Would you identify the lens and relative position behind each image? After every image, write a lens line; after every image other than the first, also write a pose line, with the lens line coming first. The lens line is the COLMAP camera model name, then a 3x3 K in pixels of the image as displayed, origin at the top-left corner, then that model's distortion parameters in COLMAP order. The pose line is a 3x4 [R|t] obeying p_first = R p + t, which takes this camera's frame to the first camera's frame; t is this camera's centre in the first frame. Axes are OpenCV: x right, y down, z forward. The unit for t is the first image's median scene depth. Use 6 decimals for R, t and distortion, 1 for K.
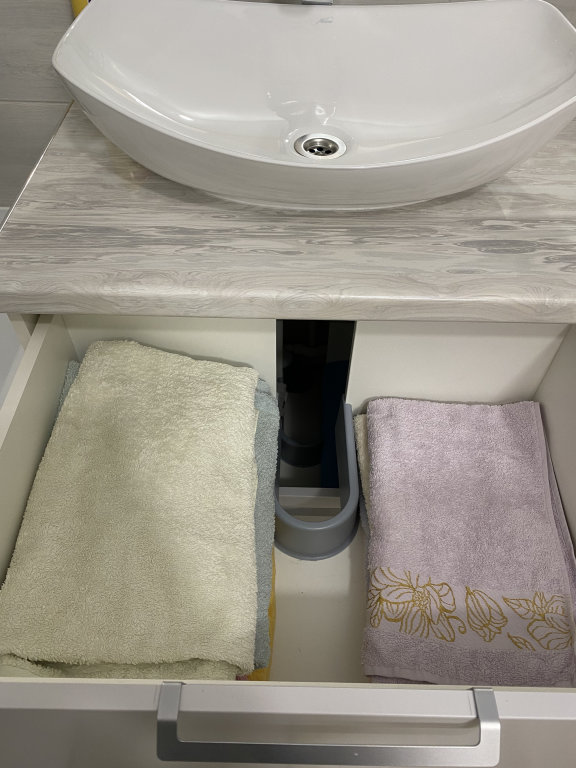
lens RADIAL K [[584.4, 0, 290.8], [0, 584.4, 377.8], [0, 0, 1]] dist [0.039263, -0.040746]
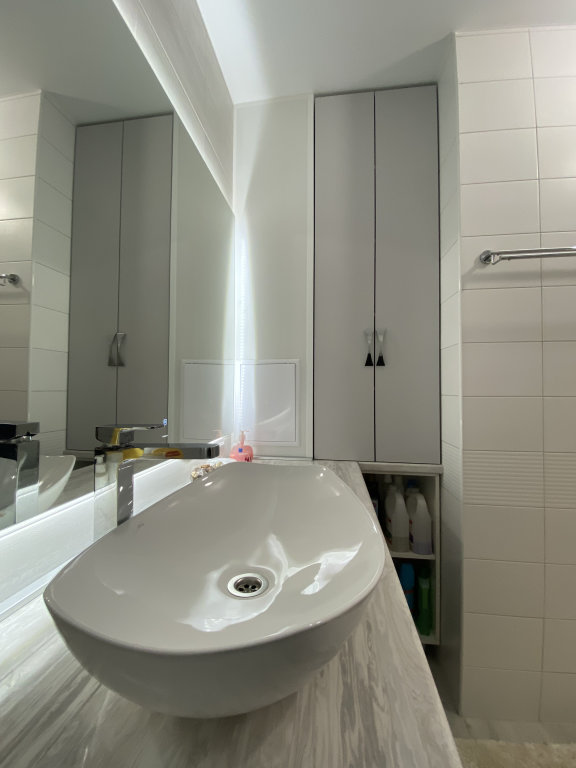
lens RADIAL K [[315.1, 0, 288.0], [0, 315.1, 384.0], [0, 0, 1]] dist [0.016659, -0.020157]
pose [[0.130337, 0.011762, 0.991400, -0.720590], [0.755176, 0.646737, -0.106954, -0.618222], [-0.642433, 0.762622, 0.075412, 0.645314]]
